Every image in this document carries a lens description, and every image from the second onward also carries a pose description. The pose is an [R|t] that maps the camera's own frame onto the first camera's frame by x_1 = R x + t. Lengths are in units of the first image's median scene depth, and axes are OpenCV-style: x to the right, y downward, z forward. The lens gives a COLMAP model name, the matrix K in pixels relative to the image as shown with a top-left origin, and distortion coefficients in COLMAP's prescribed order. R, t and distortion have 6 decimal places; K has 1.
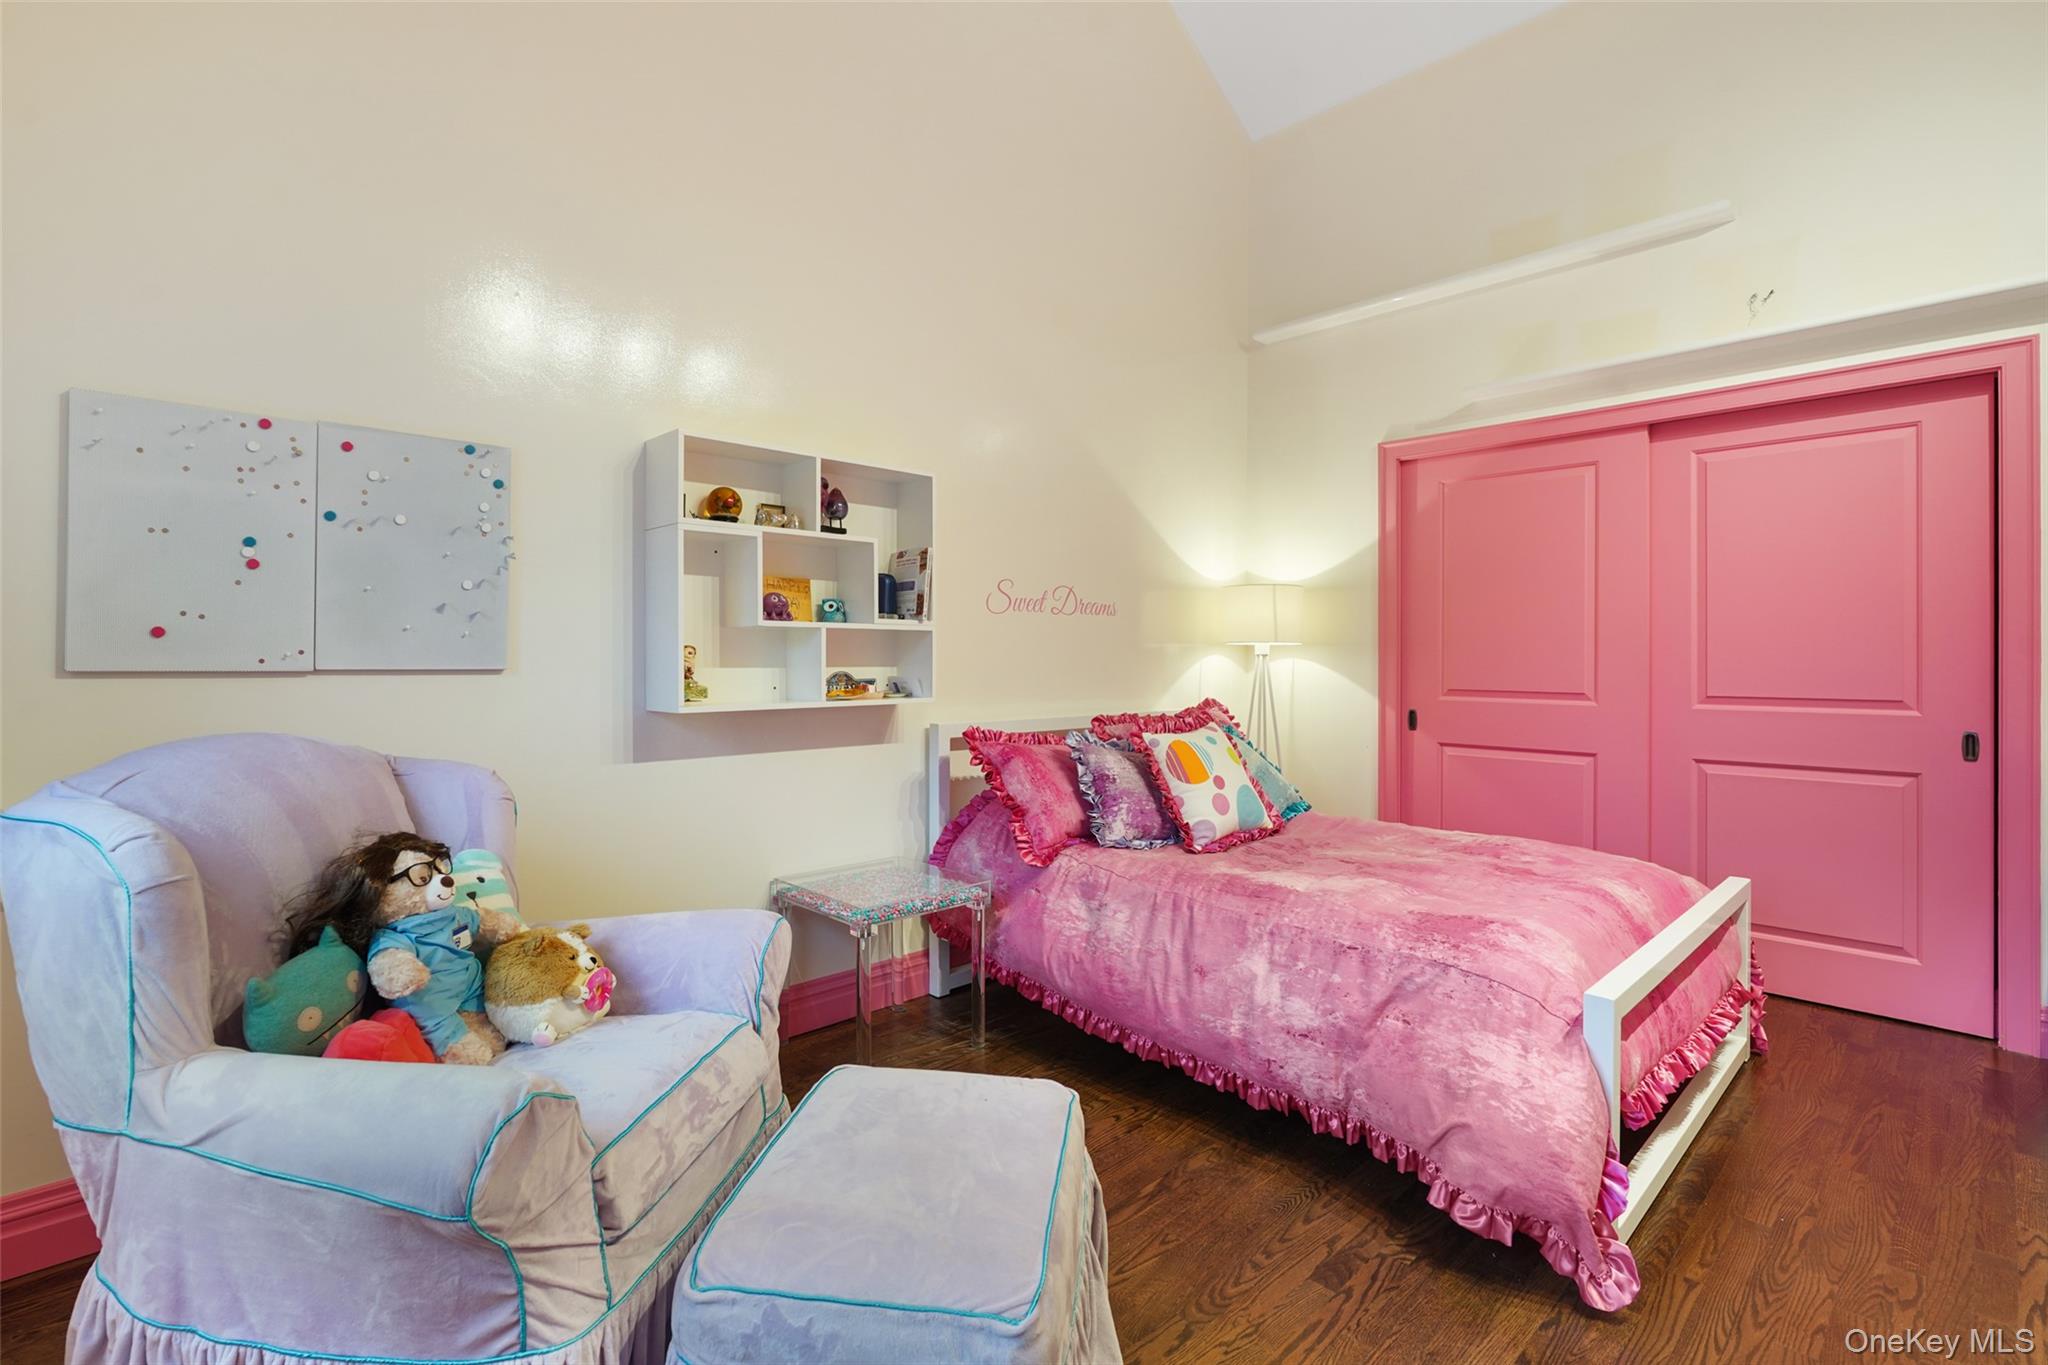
lens RADIAL K [[937.6, 0, 1019.0], [0, 937.6, 642.3], [0, 0, 1]] dist [-0.010143, 0.000658]
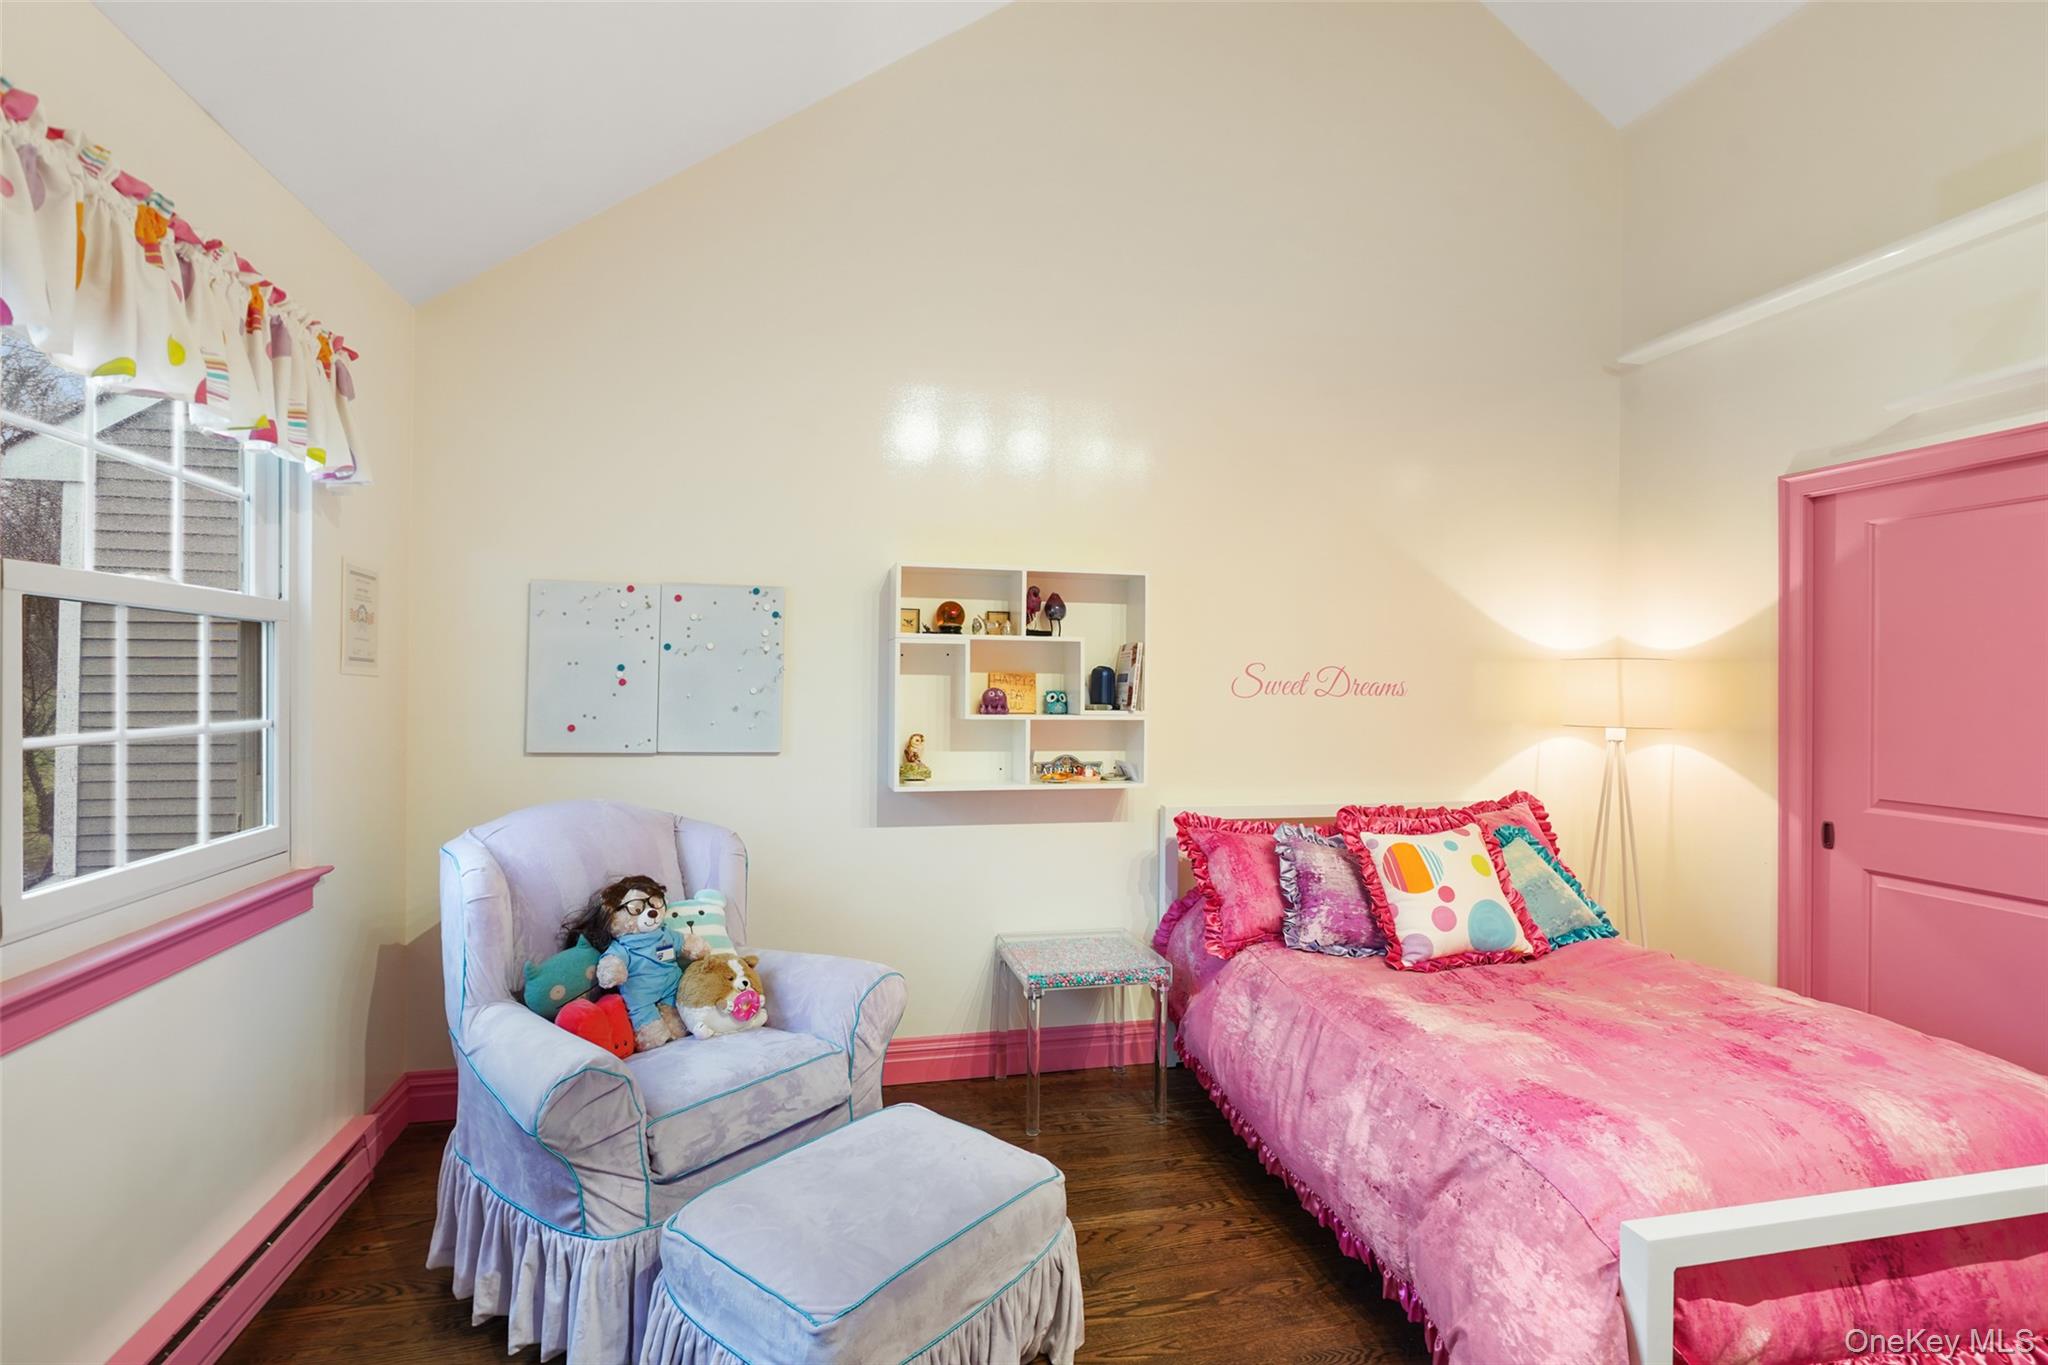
lens RADIAL K [[942.8, 0, 1017.7], [0, 942.8, 667.4], [0, 0, 1]] dist [-0.005936, 0.000492]
pose [[0.862140, -0.002766, -0.506663, 0.363388], [-0.002954, 0.999941, -0.010486, -0.067449], [0.506662, 0.010537, 0.862080, 0.004396]]
